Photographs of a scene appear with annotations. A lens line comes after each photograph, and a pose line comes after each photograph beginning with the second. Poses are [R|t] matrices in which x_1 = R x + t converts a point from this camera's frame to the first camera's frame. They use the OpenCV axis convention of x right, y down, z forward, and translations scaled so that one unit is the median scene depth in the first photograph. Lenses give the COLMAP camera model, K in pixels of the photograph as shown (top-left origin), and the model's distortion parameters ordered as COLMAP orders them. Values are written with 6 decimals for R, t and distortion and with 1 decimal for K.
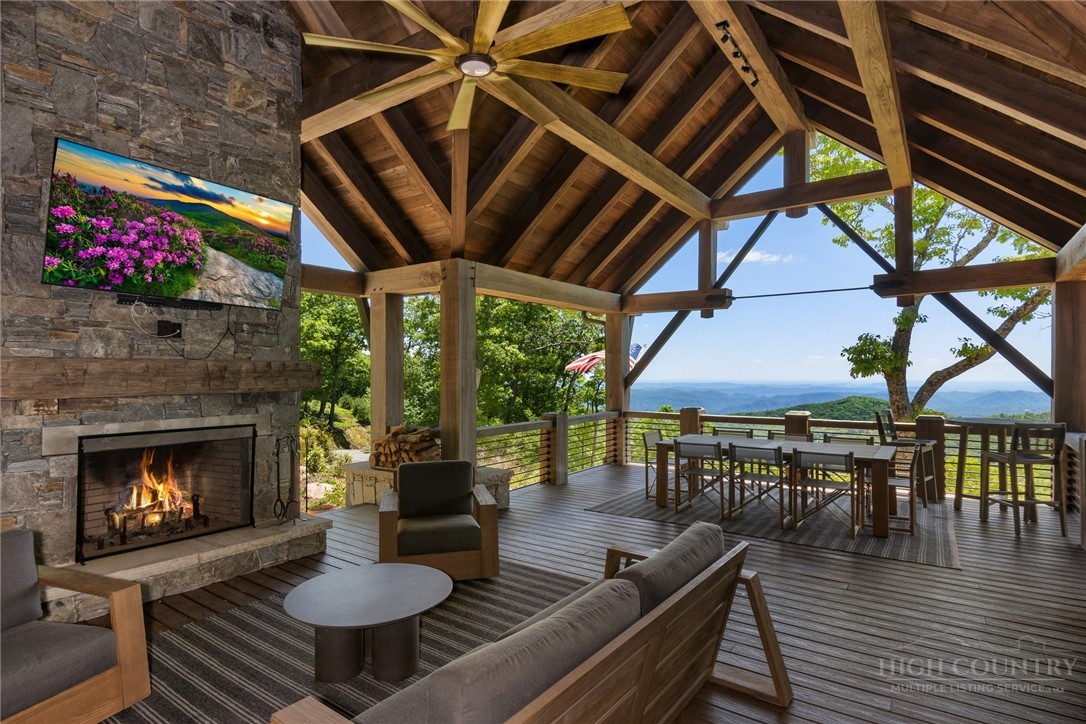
lens RADIAL K [[559.4, 0, 536.2], [0, 559.4, 368.9], [0, 0, 1]] dist [-0.003145, -0.000640]
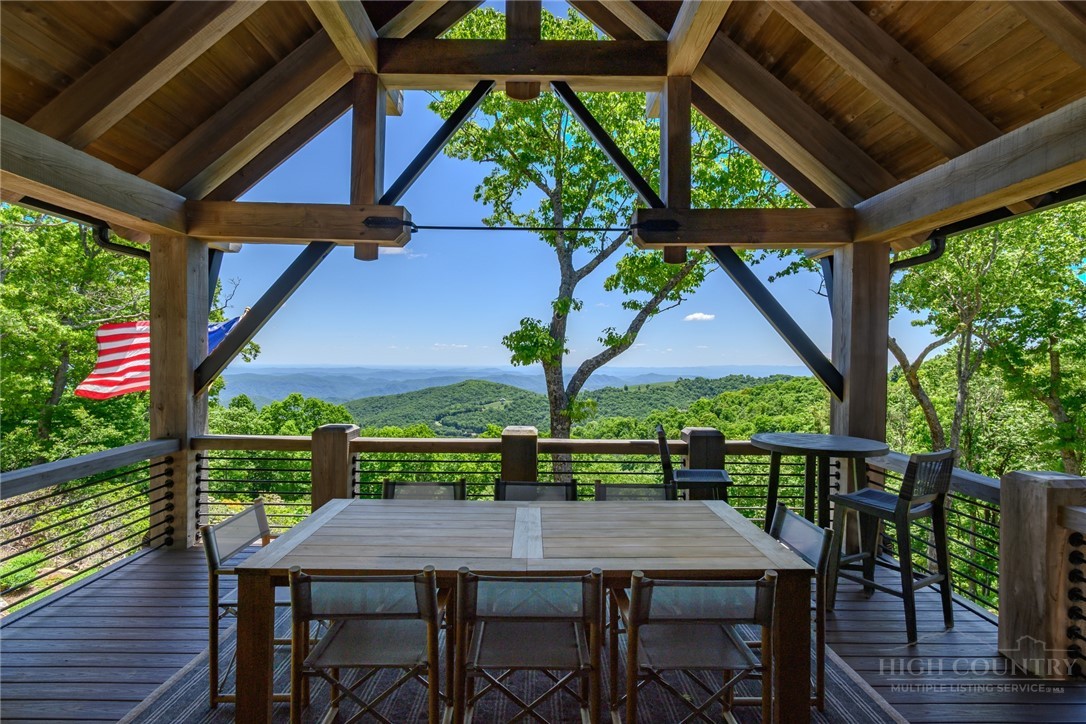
lens RADIAL K [[559.4, 0, 541.9], [0, 559.4, 360.2], [0, 0, 1]] dist [-0.003145, -0.000640]
pose [[0.801253, 0.008895, 0.598260, 0.106772], [-0.015643, 0.999859, 0.006084, 0.000237], [-0.598121, -0.014234, 0.801279, 0.414380]]
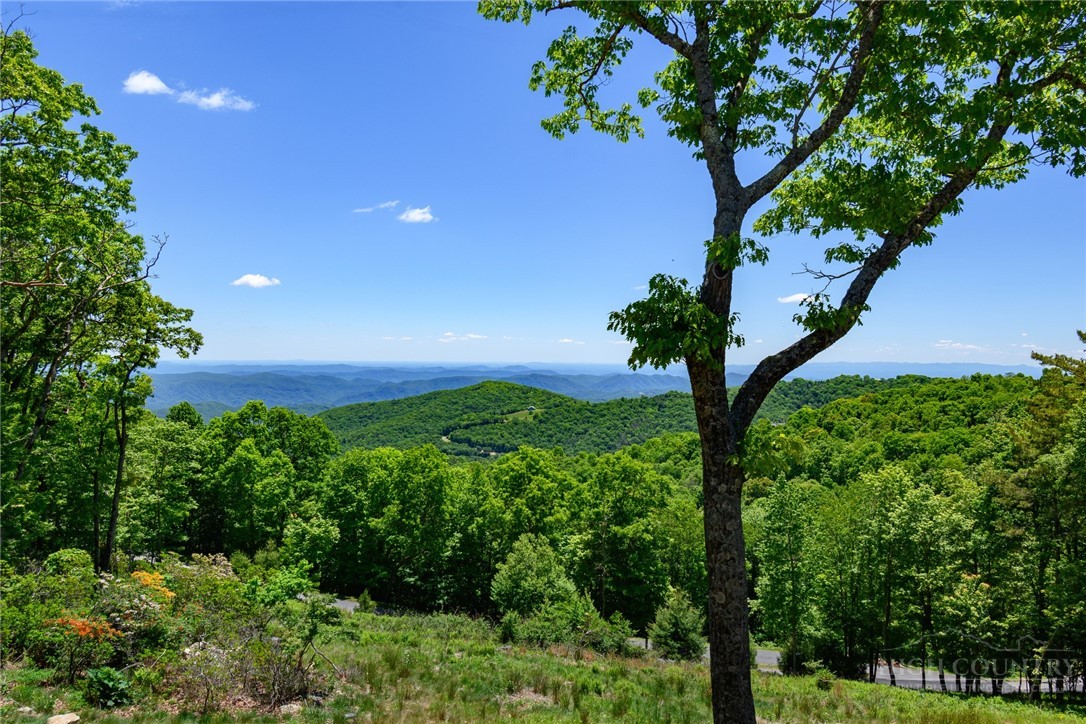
lens RADIAL K [[749.8, 0, 542.6], [0, 749.8, 361.1], [0, 0, 1]] dist [0.002237, -0.001380]
pose [[0.832963, 0.004833, 0.553308, 0.263450], [-0.015590, 0.999770, 0.014737, 0.001894], [-0.553109, -0.020901, 0.832846, 0.863513]]
